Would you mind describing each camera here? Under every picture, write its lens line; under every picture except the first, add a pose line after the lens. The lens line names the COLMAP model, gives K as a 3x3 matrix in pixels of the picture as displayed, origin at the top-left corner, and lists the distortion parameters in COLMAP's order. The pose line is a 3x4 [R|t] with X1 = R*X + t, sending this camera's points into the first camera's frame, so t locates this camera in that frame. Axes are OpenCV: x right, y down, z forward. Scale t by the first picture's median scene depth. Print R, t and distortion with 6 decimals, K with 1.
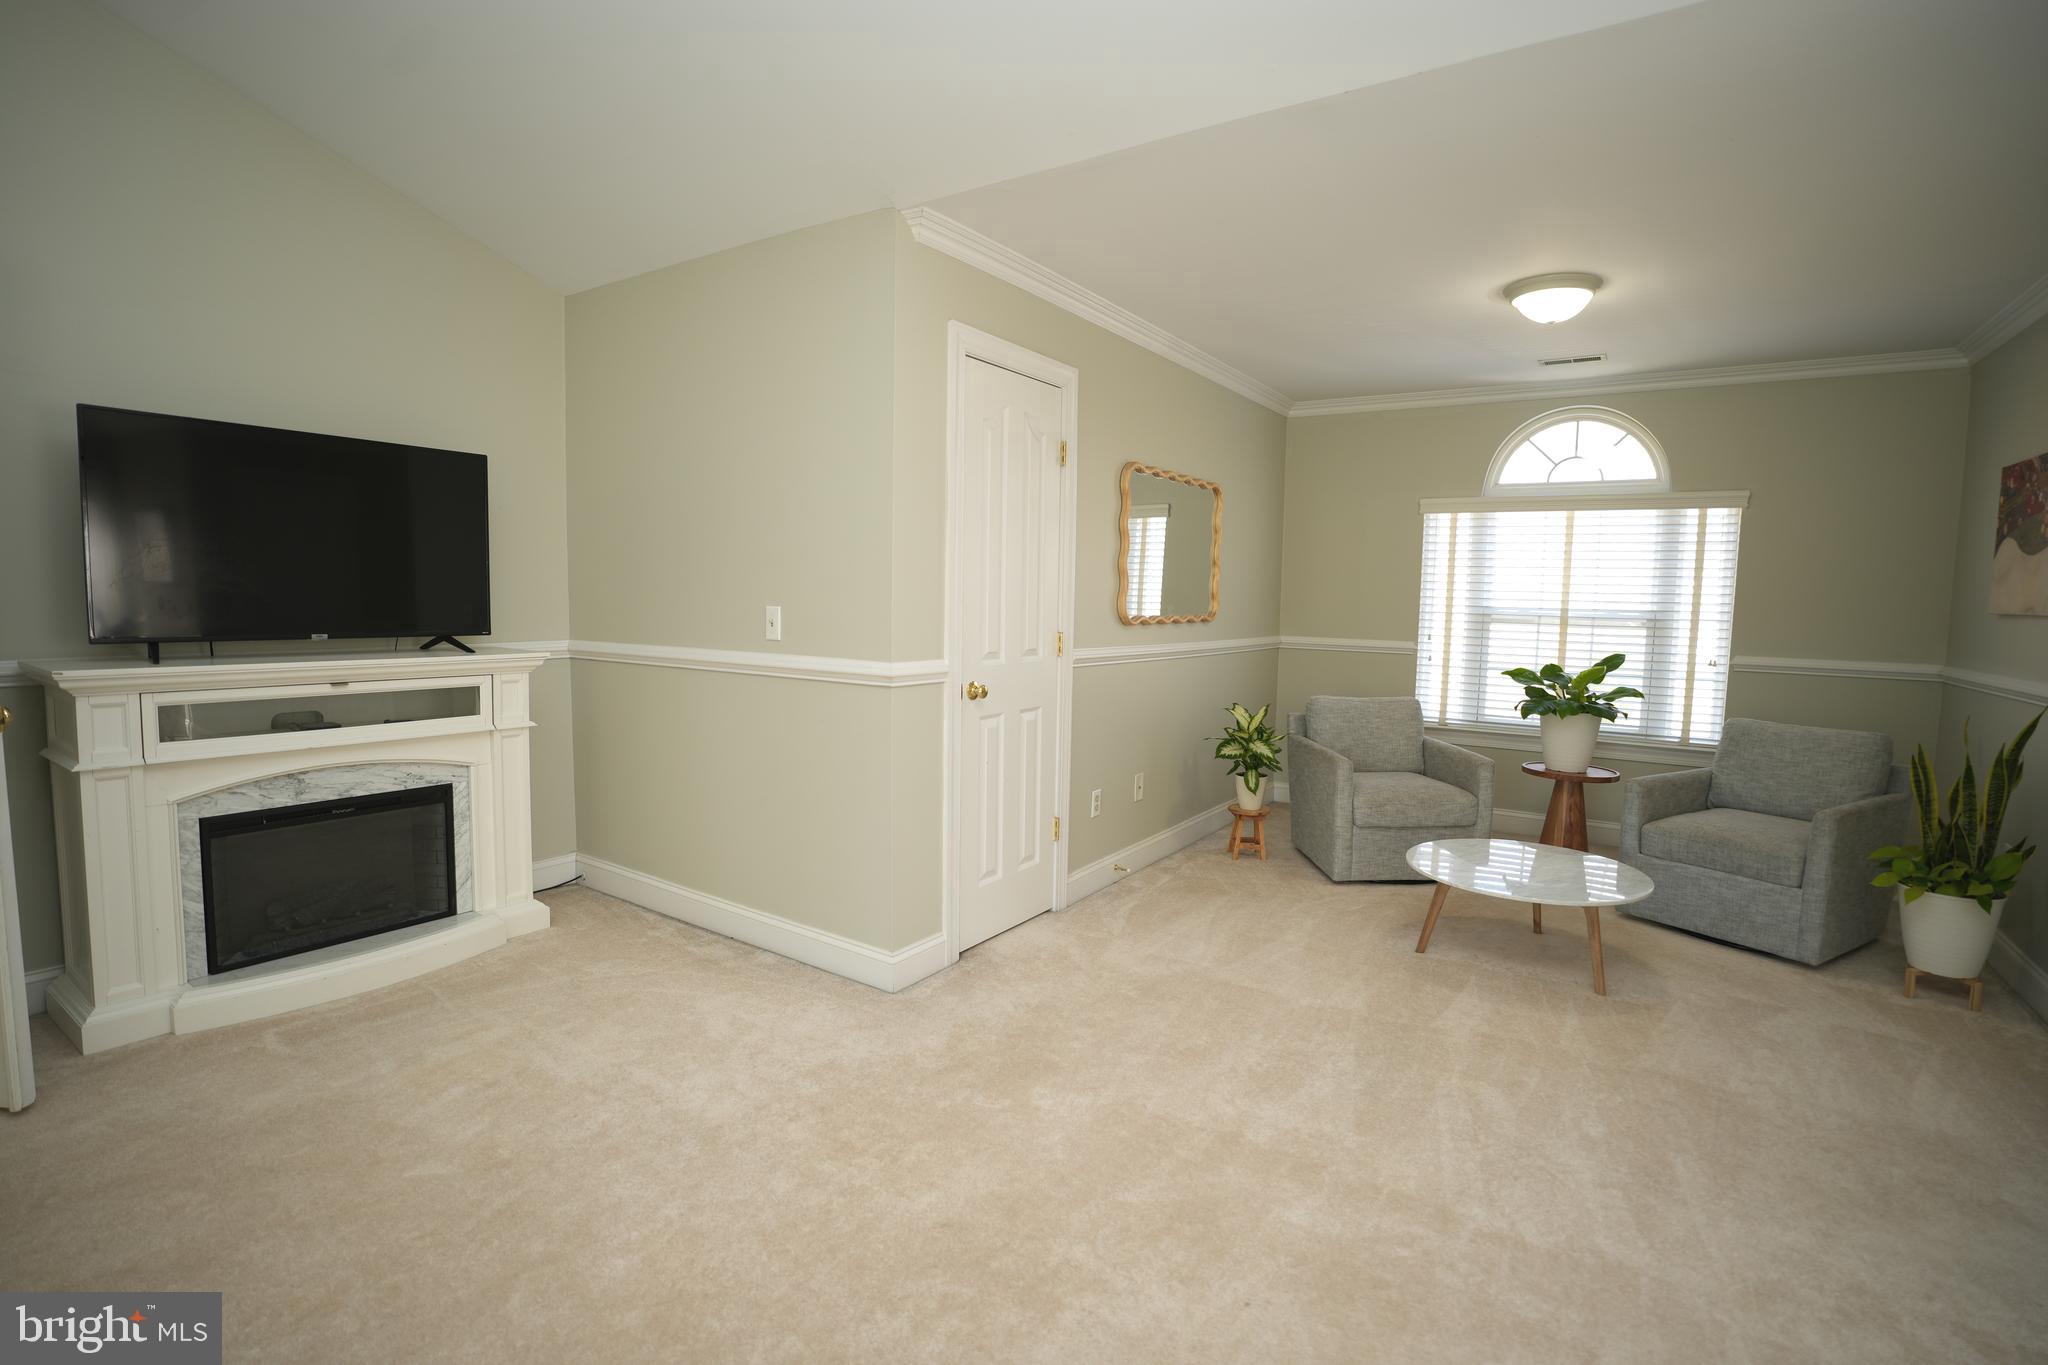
lens RADIAL K [[937.4, 0, 1079.6], [0, 937.4, 700.5], [0, 0, 1]] dist [-0.065830, 0.015977]
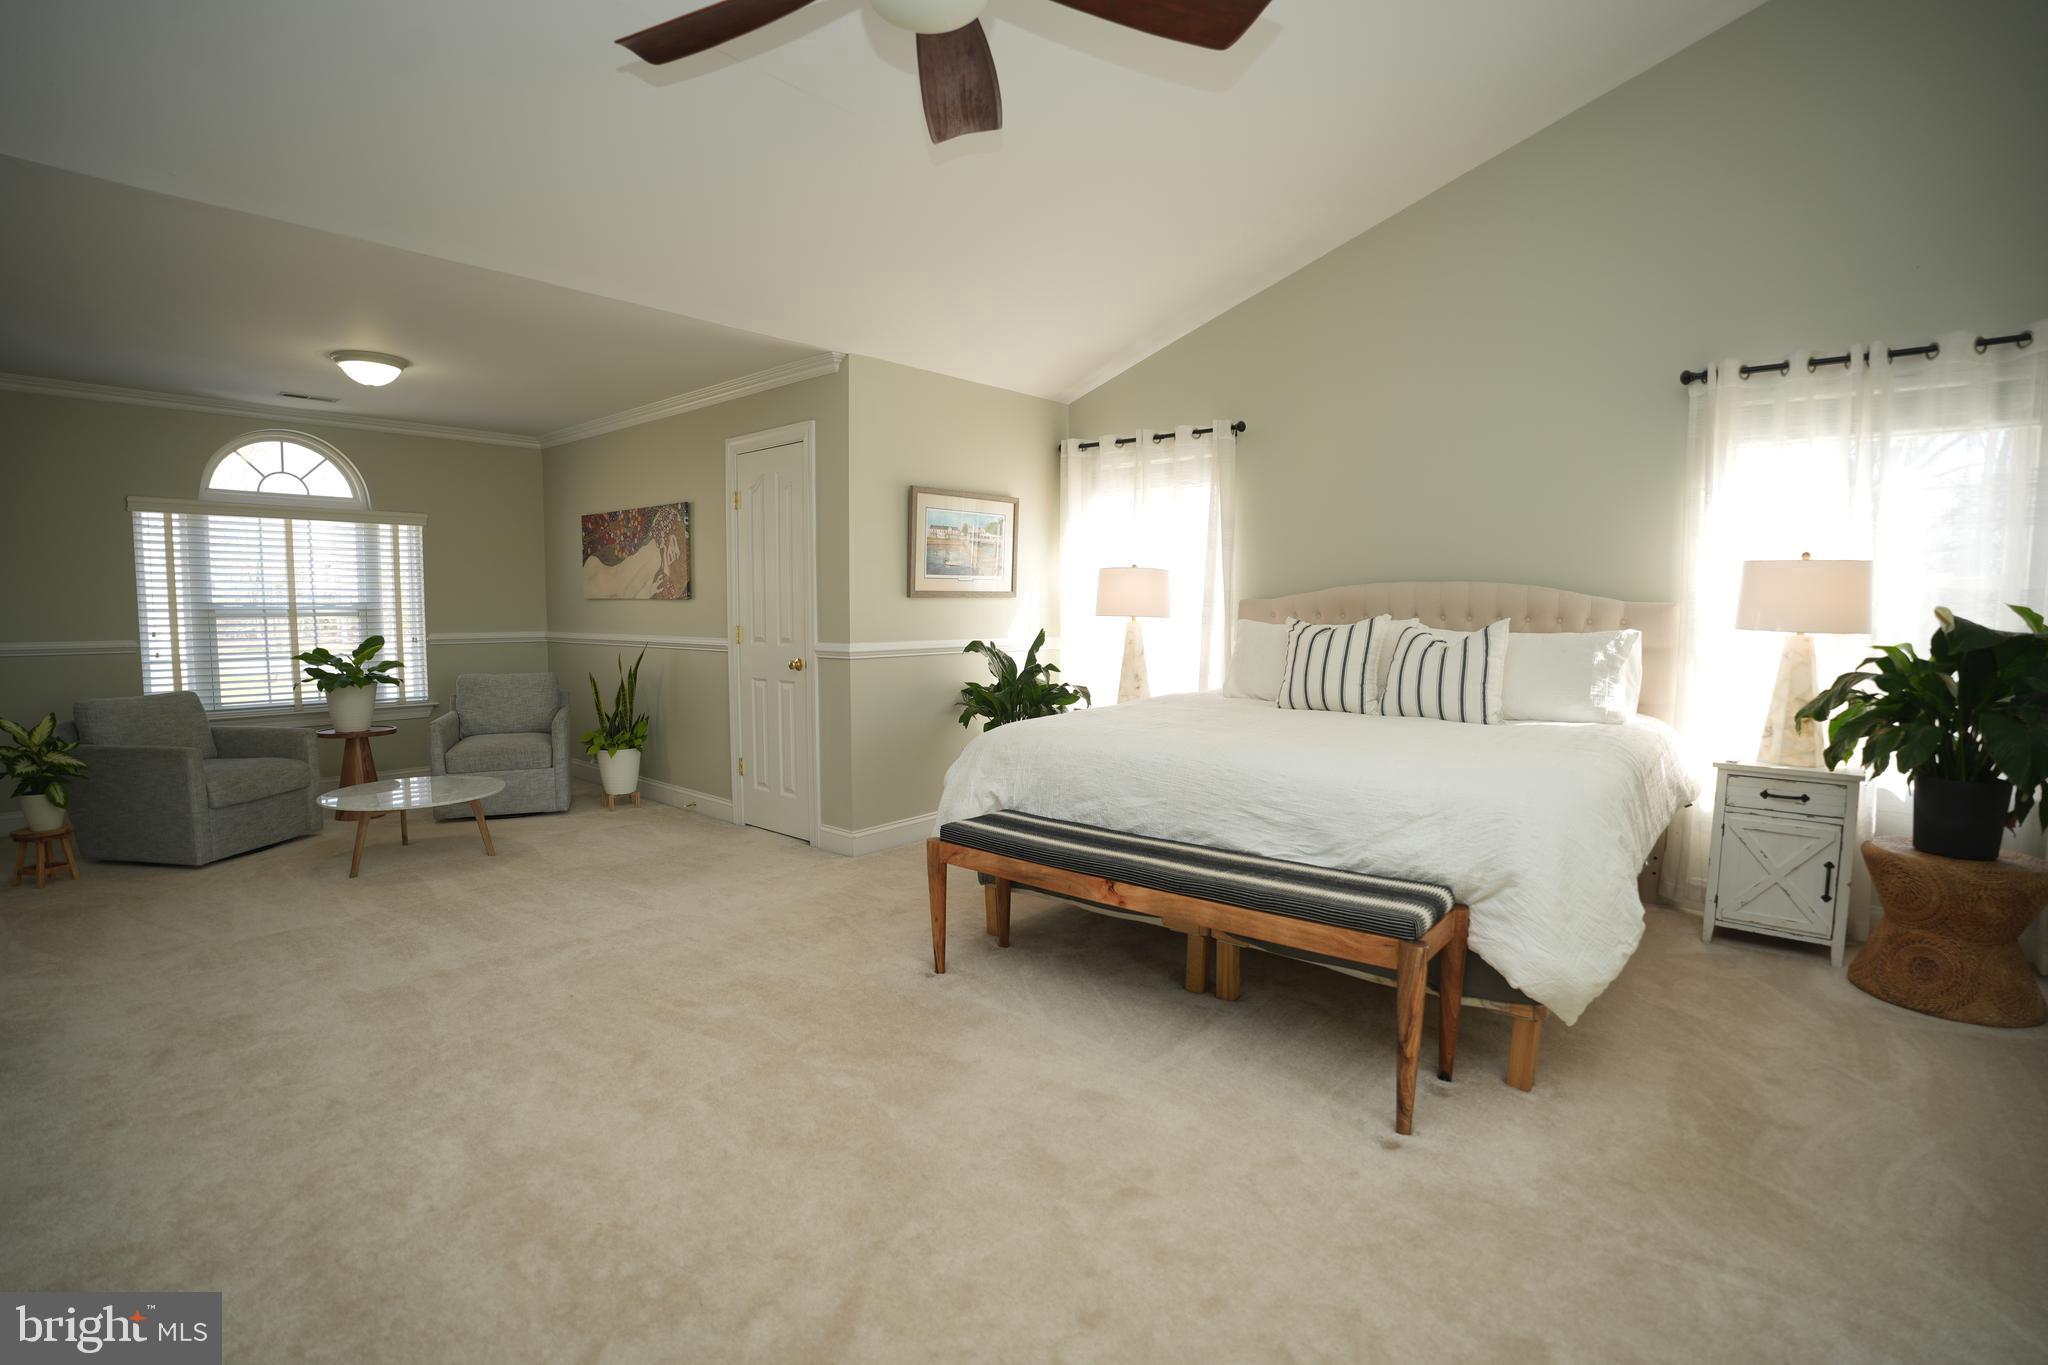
lens RADIAL K [[937.4, 0, 1015.7], [0, 937.4, 674.2], [0, 0, 1]] dist [-0.065830, 0.015977]
pose [[0.134725, -0.090726, 0.986721, -0.527713], [0.108206, 0.991191, 0.076363, 0.002020], [-0.984957, 0.096481, 0.143355, -0.063495]]
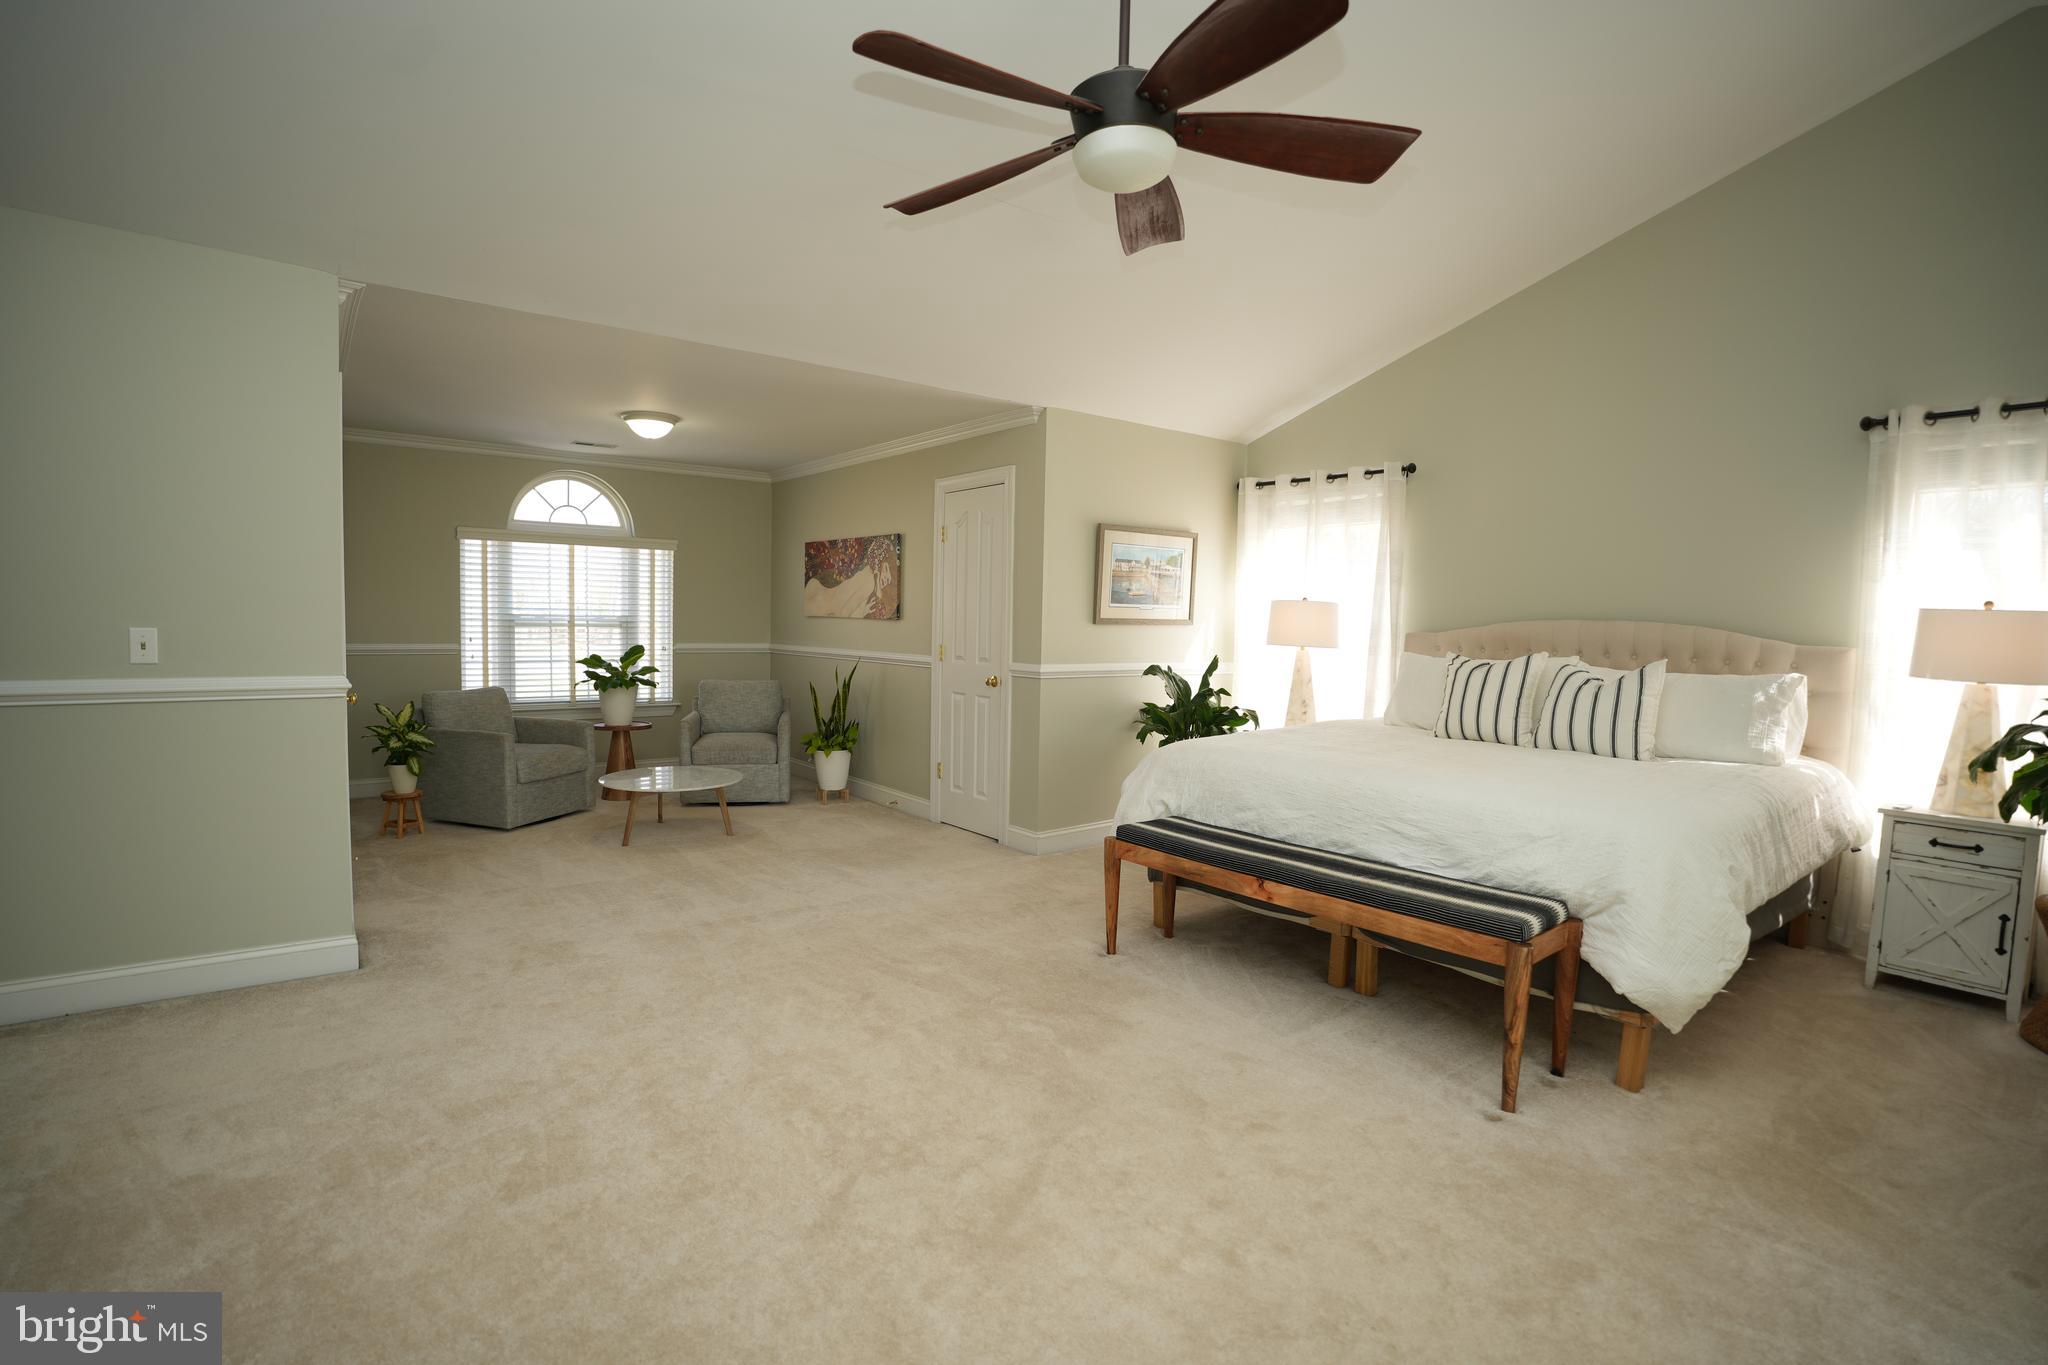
lens RADIAL K [[937.4, 0, 1022.8], [0, 937.4, 677.6], [0, 0, 1]] dist [-0.065830, 0.015977]
pose [[0.315100, -0.070346, 0.946448, -0.629044], [0.087861, 0.995129, 0.044713, -0.009043], [-0.944983, 0.069066, 0.319746, -0.086345]]
